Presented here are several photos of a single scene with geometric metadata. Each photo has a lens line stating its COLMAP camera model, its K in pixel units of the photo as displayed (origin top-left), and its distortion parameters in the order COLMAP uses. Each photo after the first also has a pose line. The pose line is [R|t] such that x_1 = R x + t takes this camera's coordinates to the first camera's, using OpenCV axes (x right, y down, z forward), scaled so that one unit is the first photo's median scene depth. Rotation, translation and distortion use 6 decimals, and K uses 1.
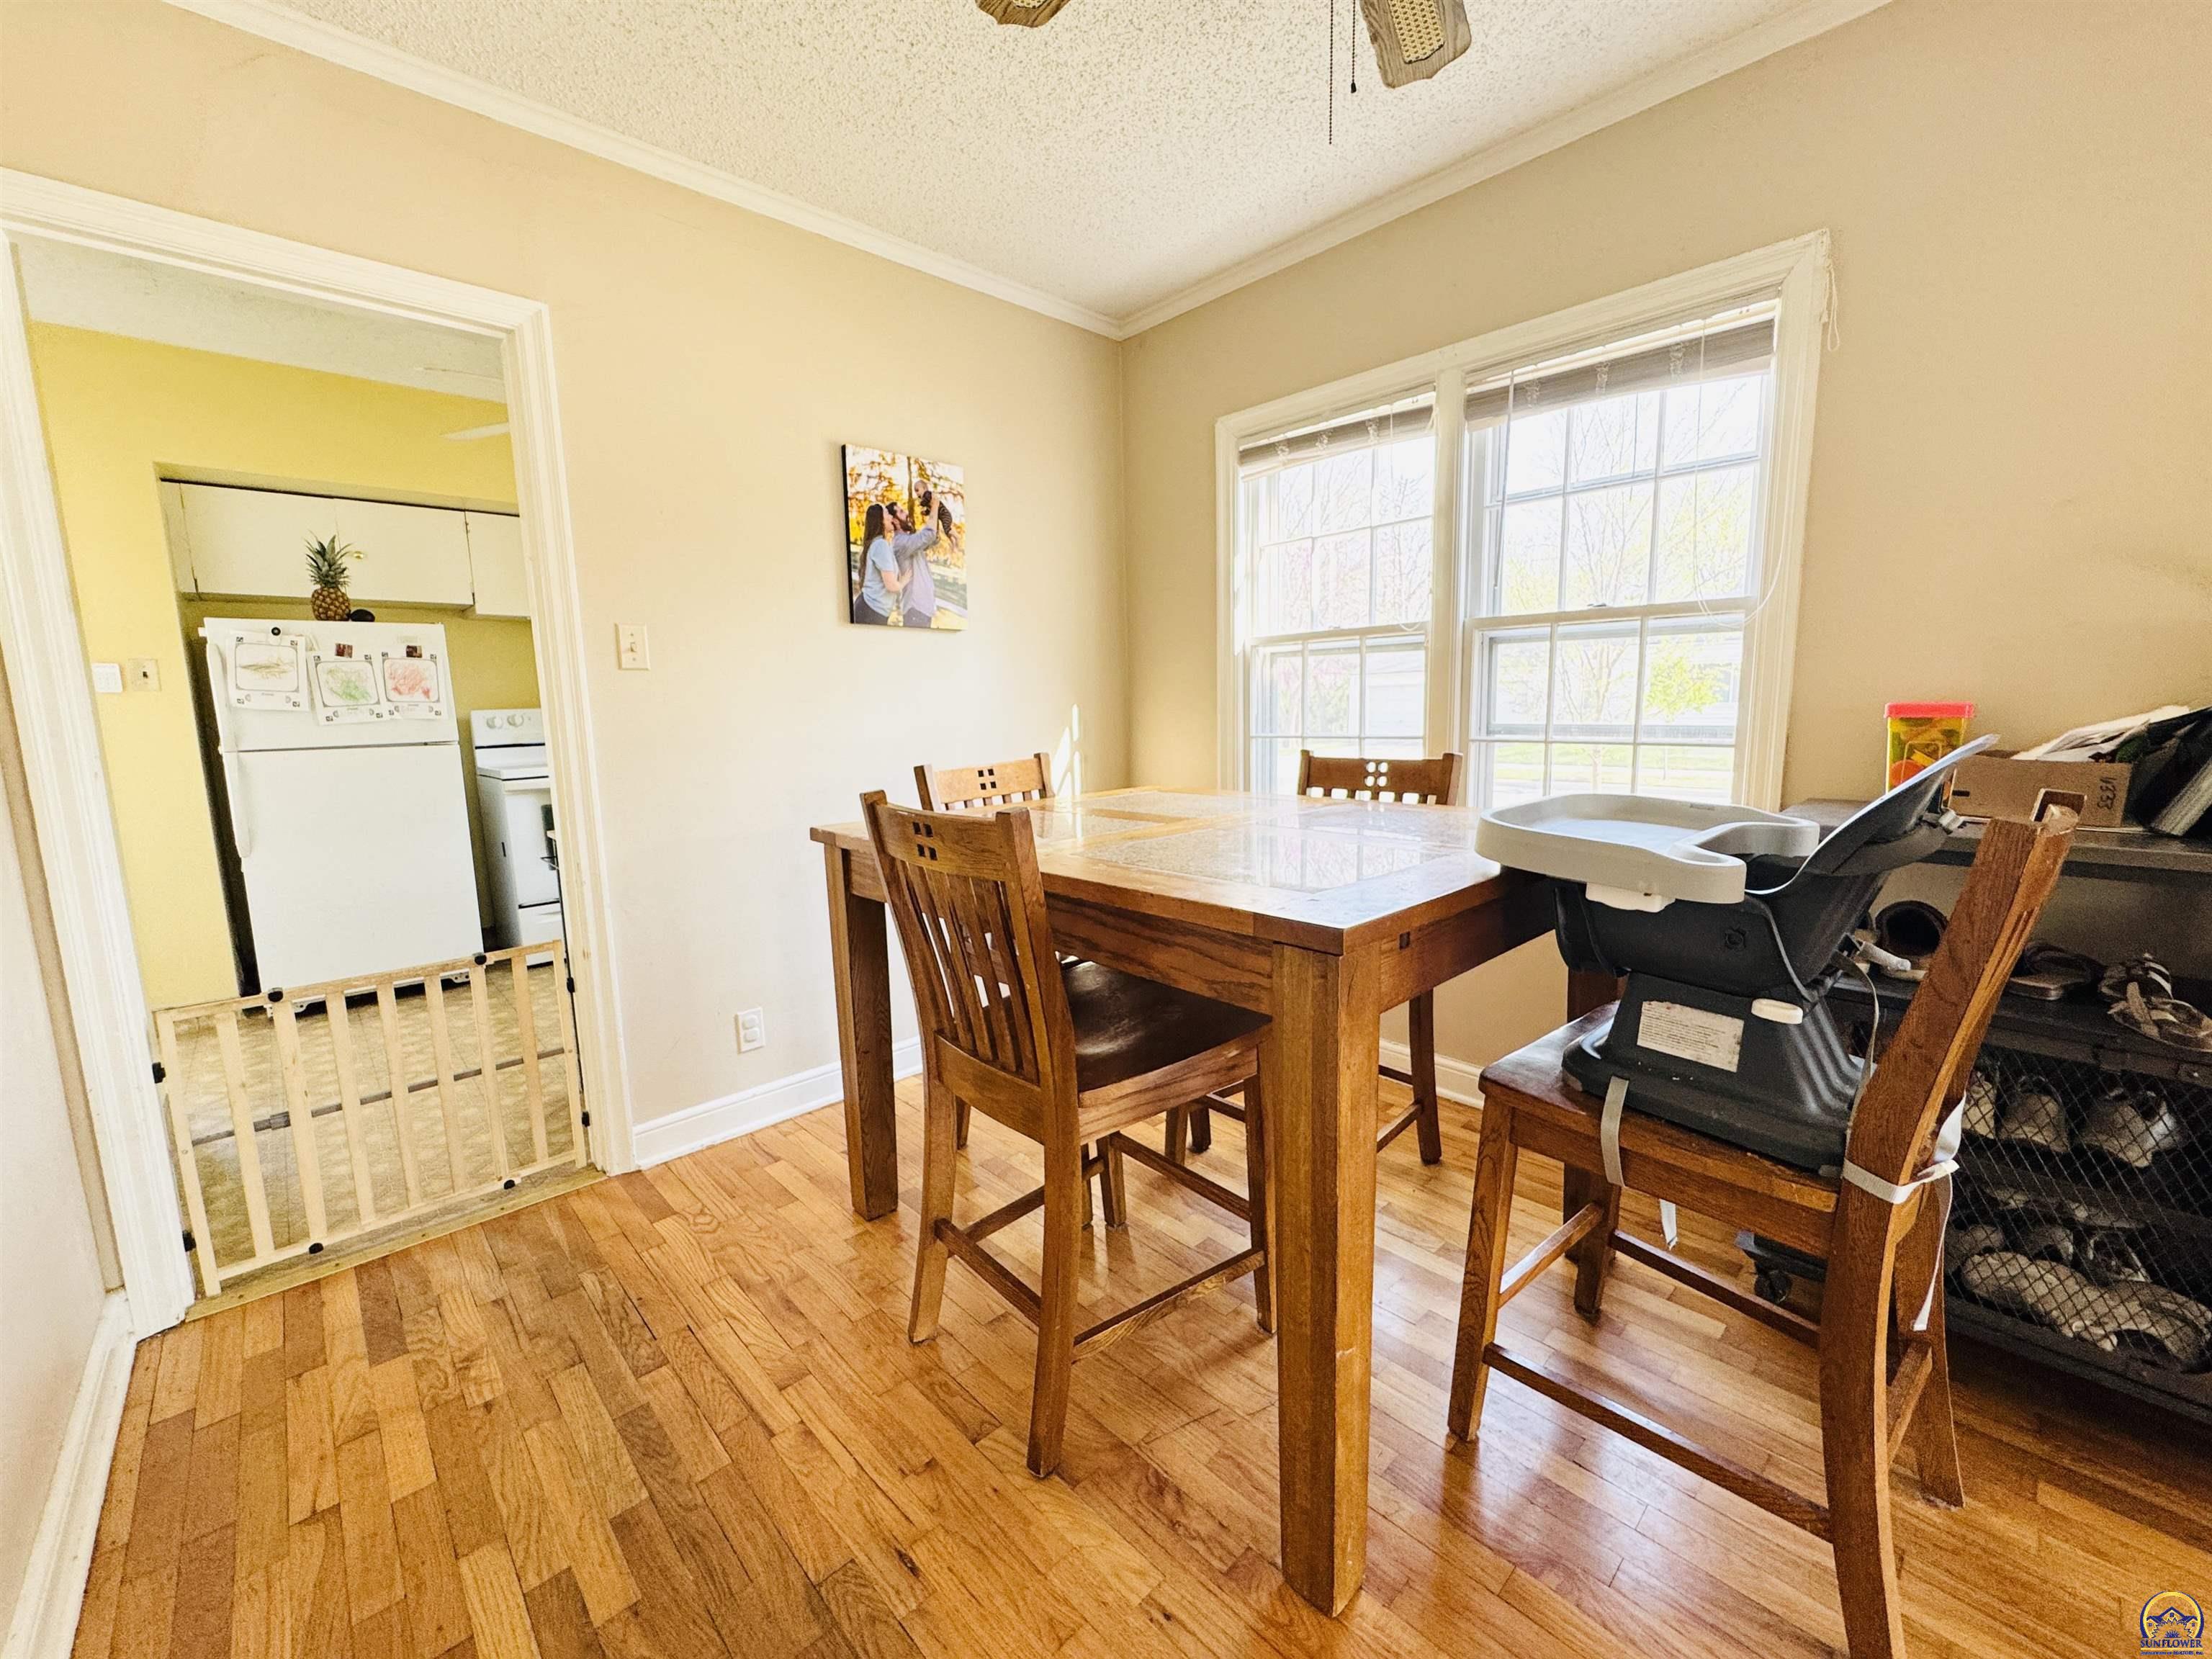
lens RADIAL K [[885.2, 0, 1112.4], [0, 885.2, 823.2], [0, 0, 1]] dist [-0.004018, 0.000449]
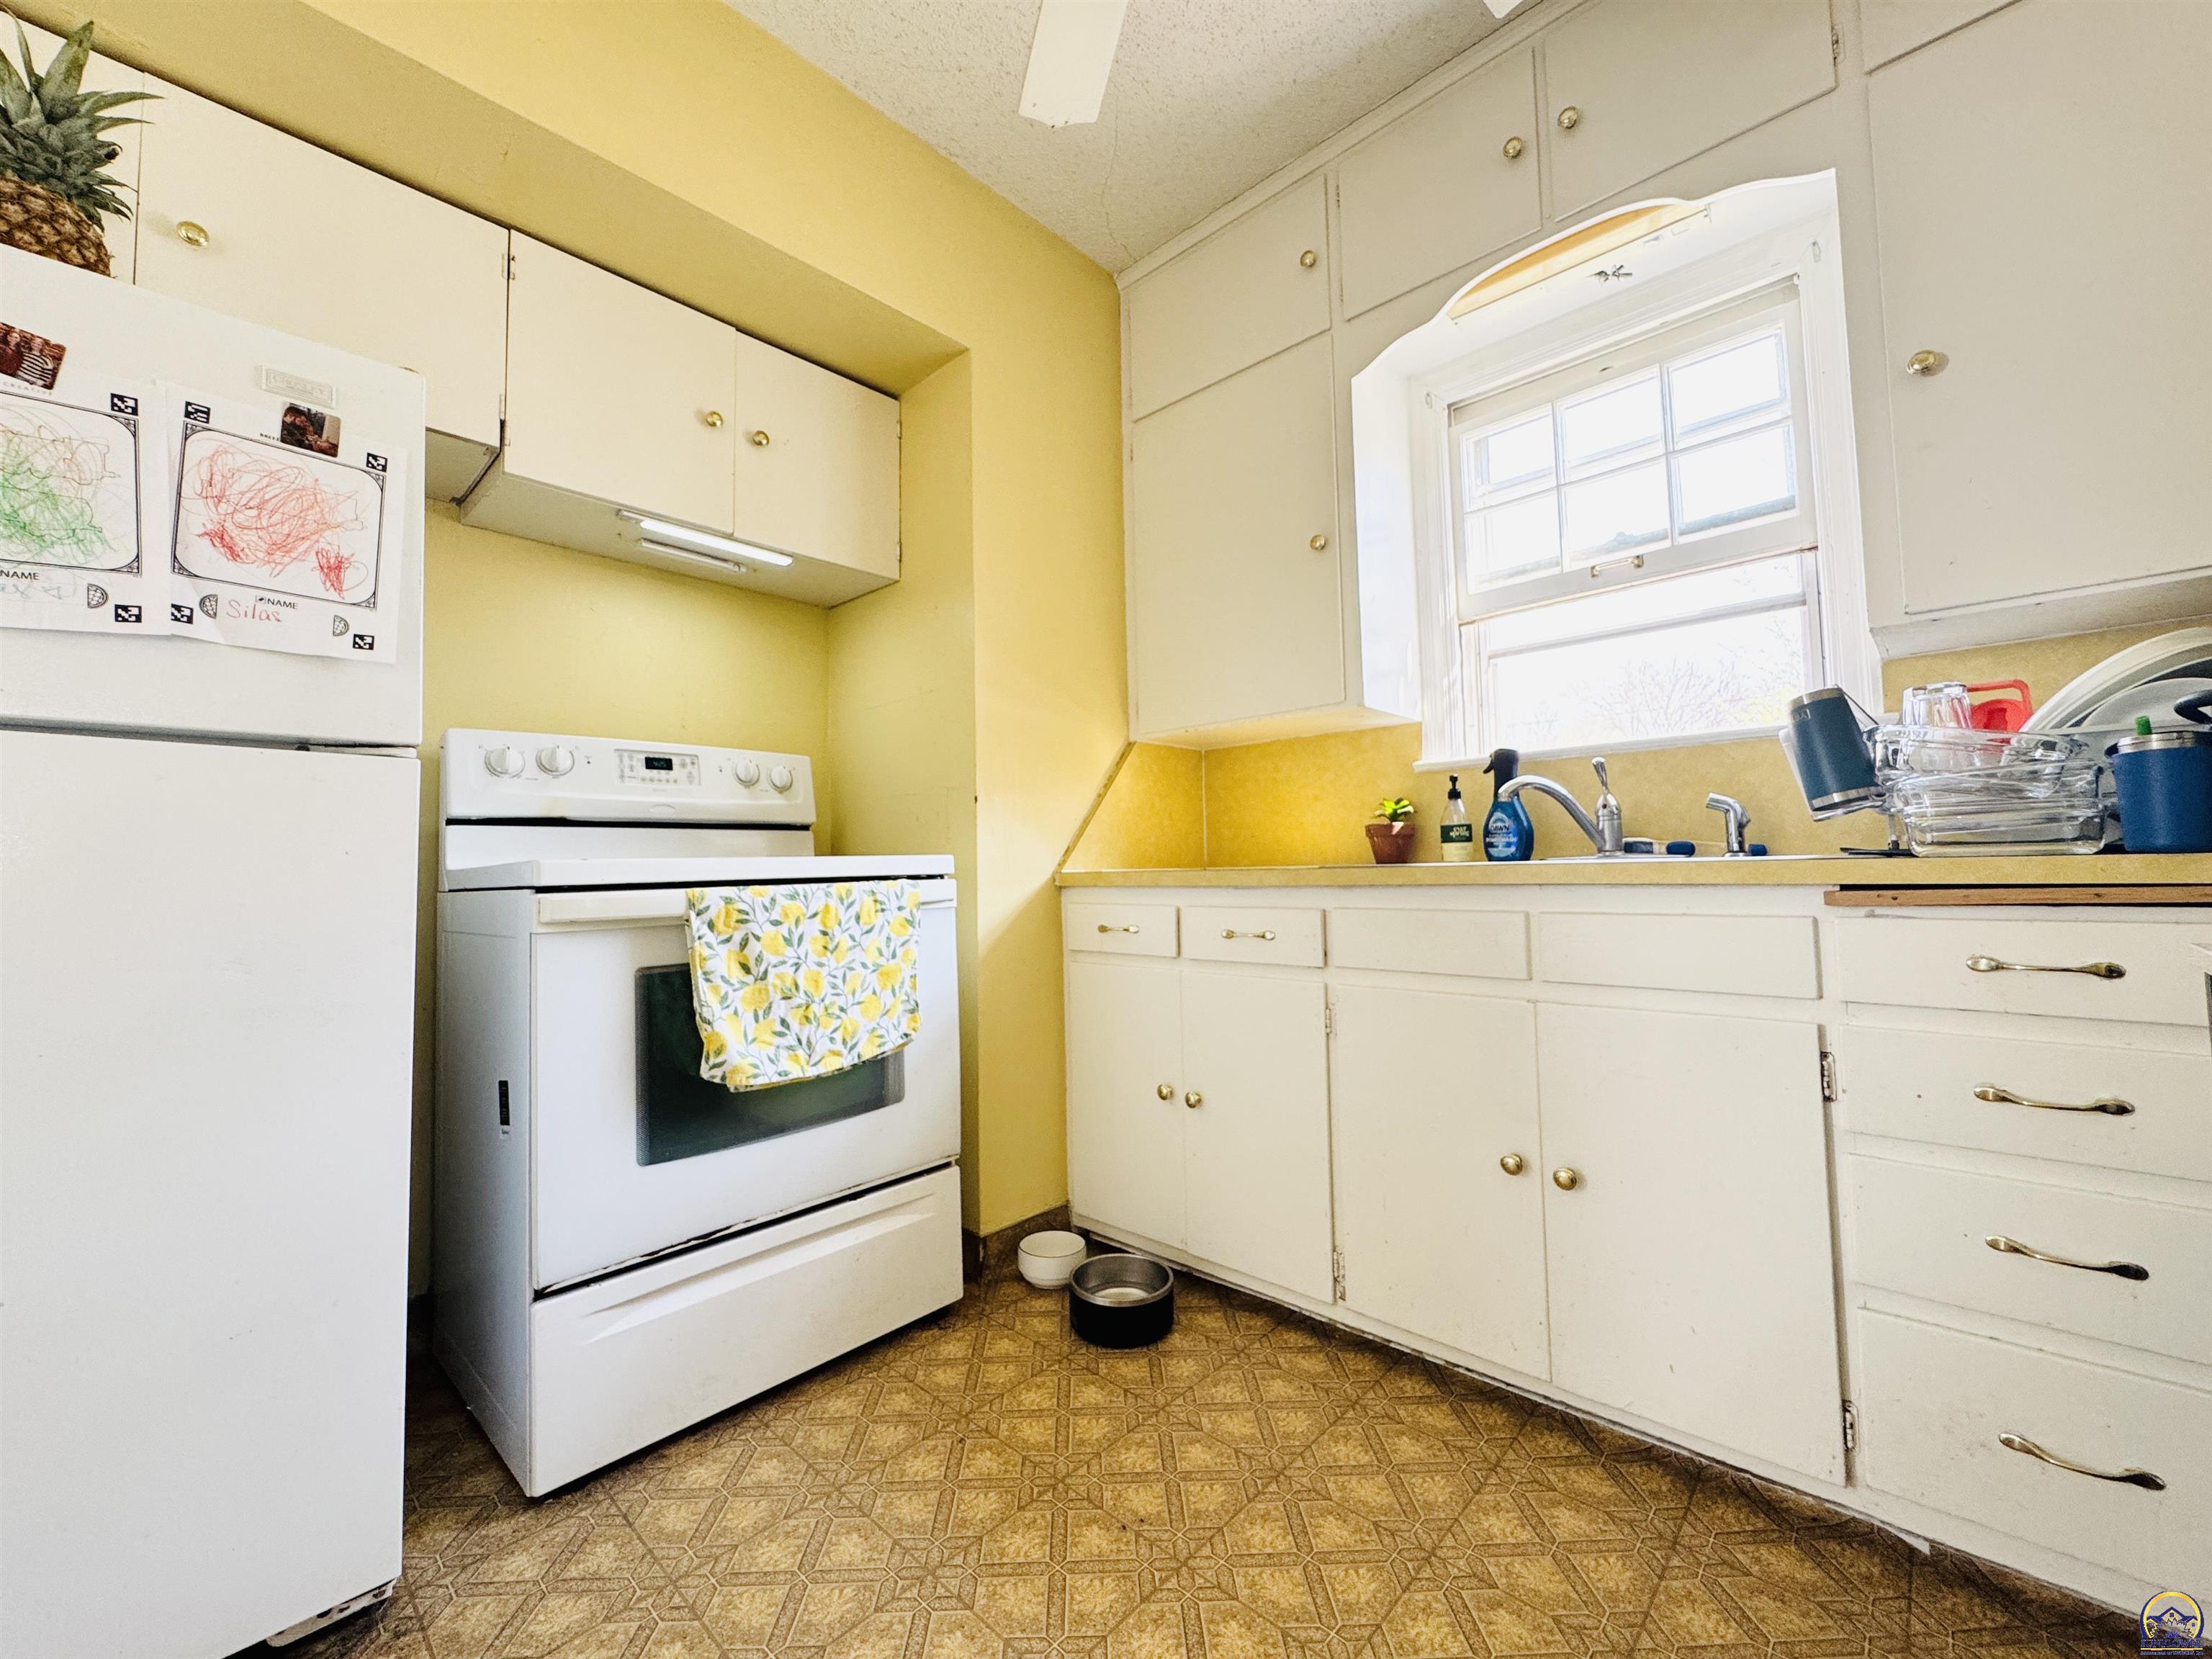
lens RADIAL K [[885.2, 0, 1108.5], [0, 885.2, 823.8], [0, 0, 1]] dist [-0.004018, 0.000449]
pose [[0.998235, 0.002084, 0.059354, -0.707493], [0.009649, 0.980415, -0.196707, -0.009513], [-0.058601, 0.196933, 0.978664, 0.940978]]
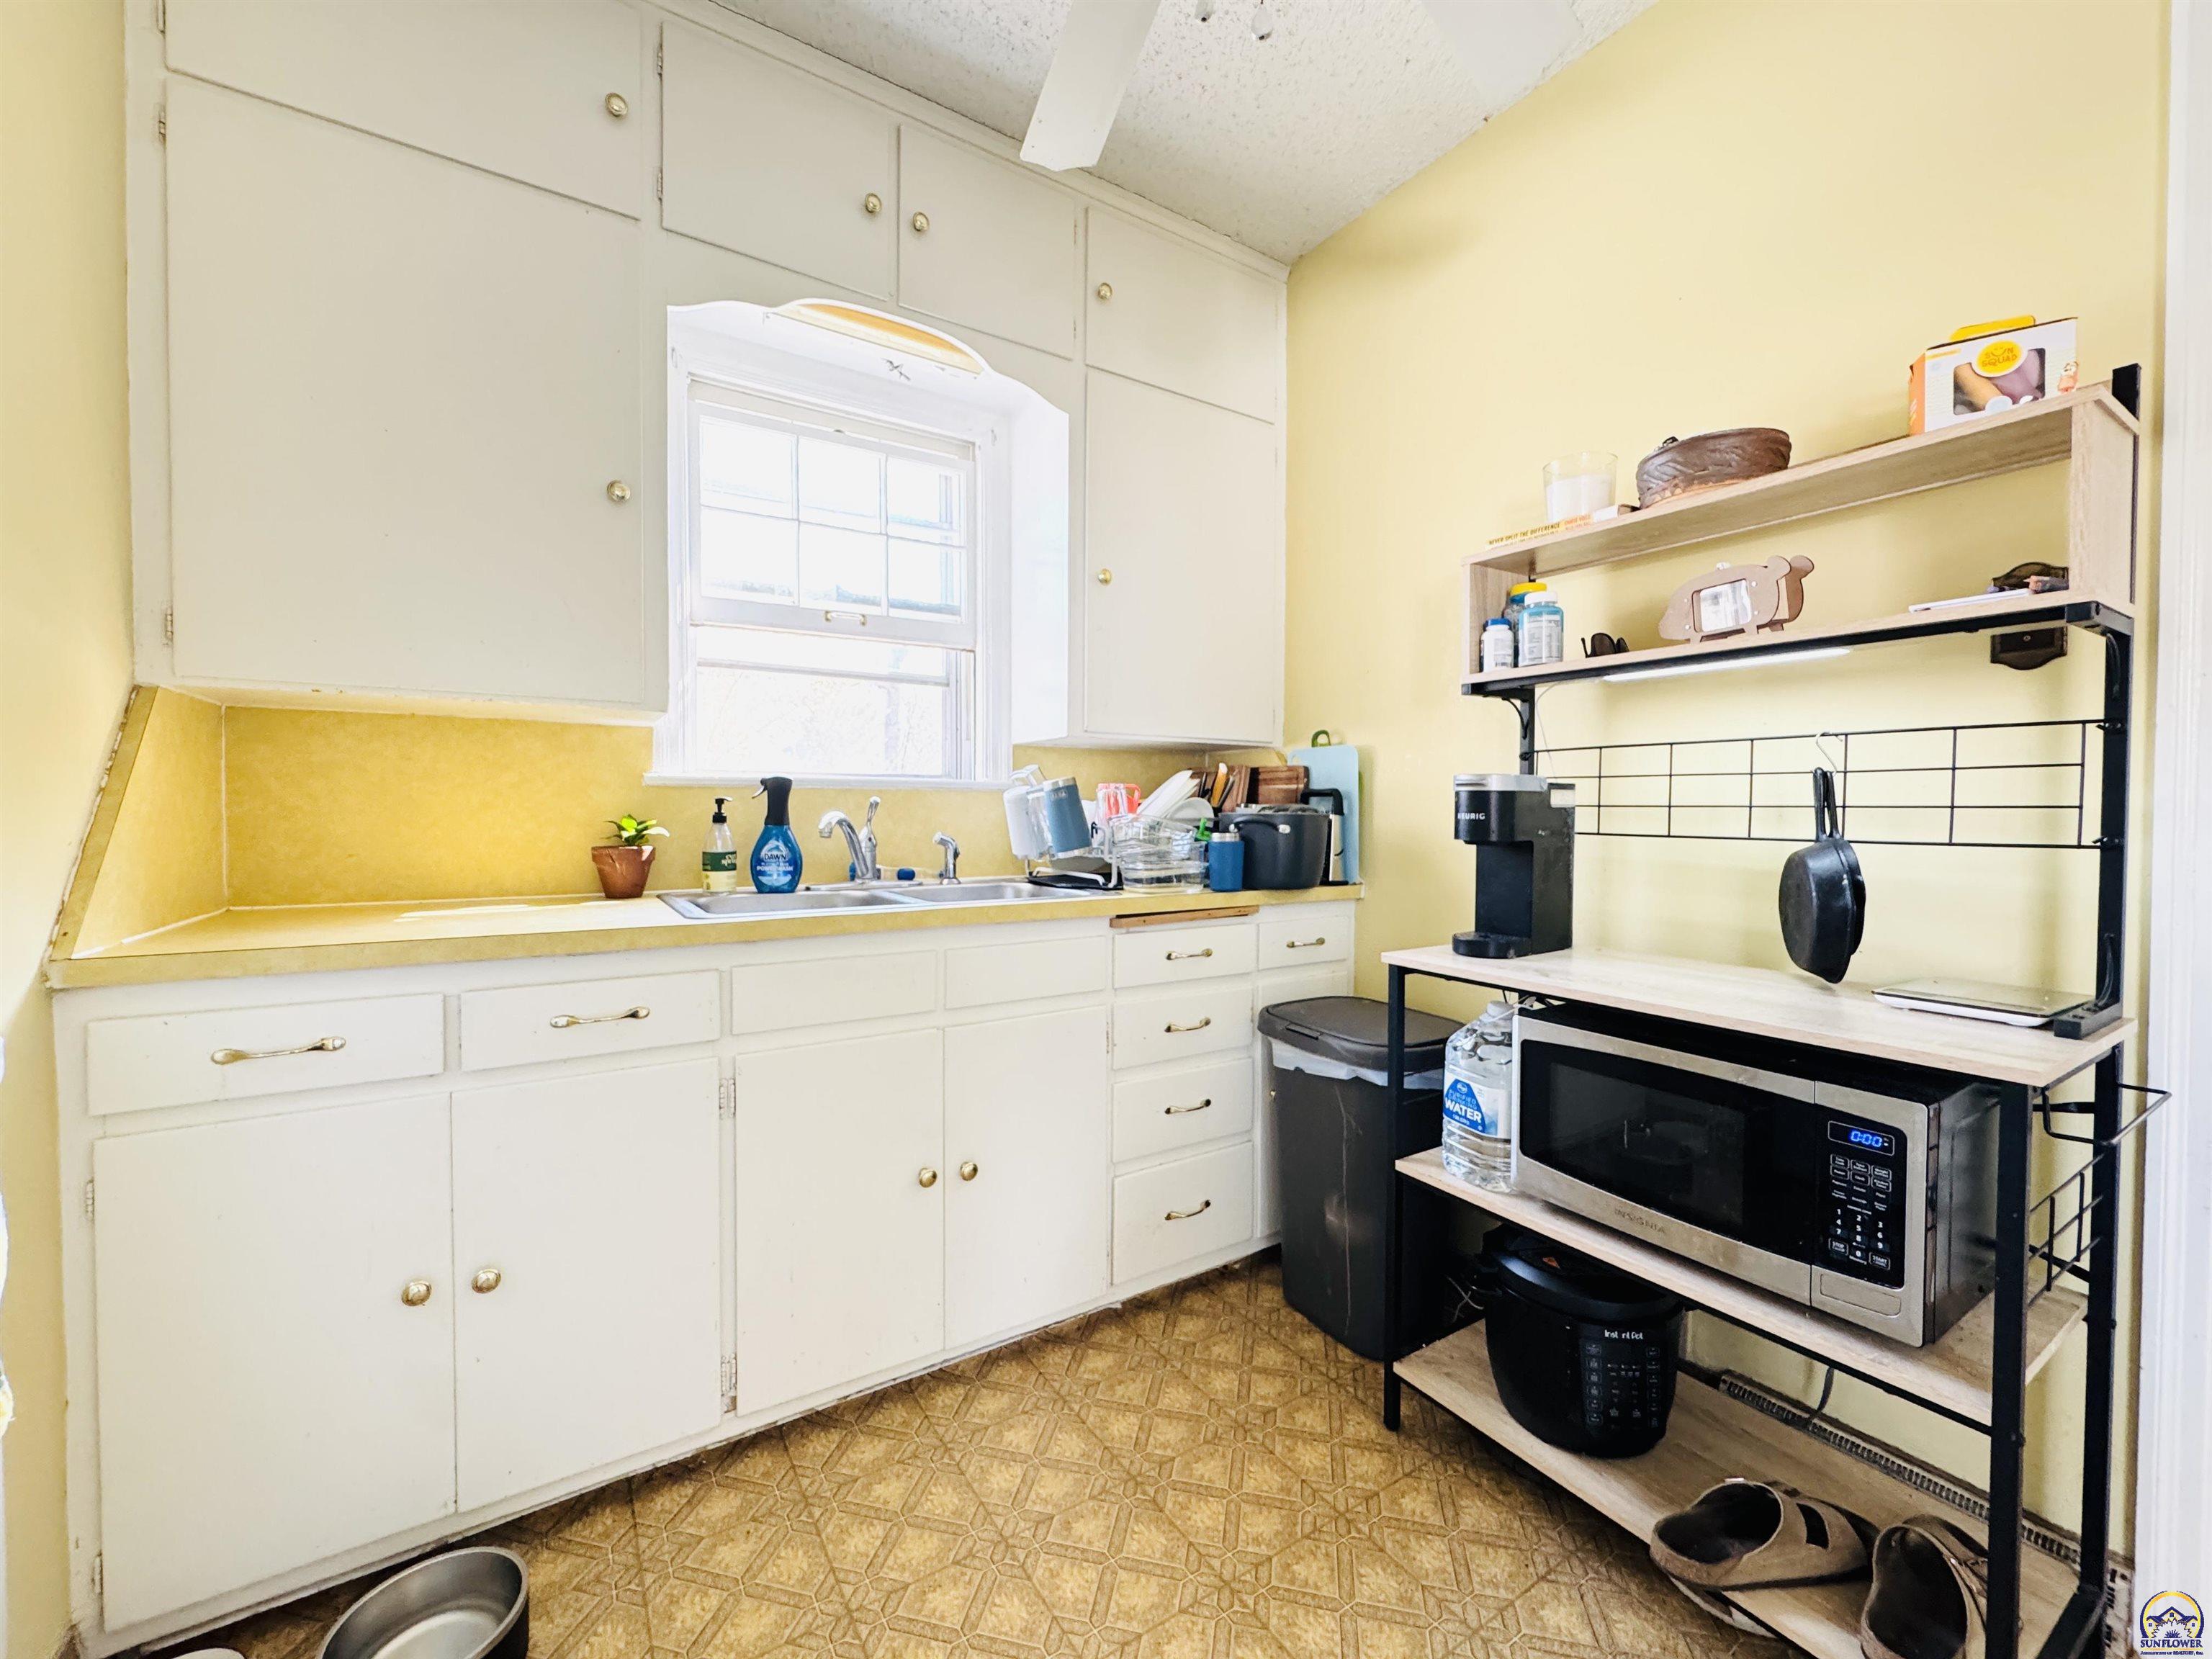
lens RADIAL K [[885.2, 0, 1102.9], [0, 885.2, 824.6], [0, 0, 1]] dist [-0.004018, 0.000449]
pose [[0.187506, 0.002562, 0.982260, -0.980340], [0.132282, 0.990821, -0.027836, -0.108605], [-0.973315, 0.135154, 0.185446, 1.215022]]
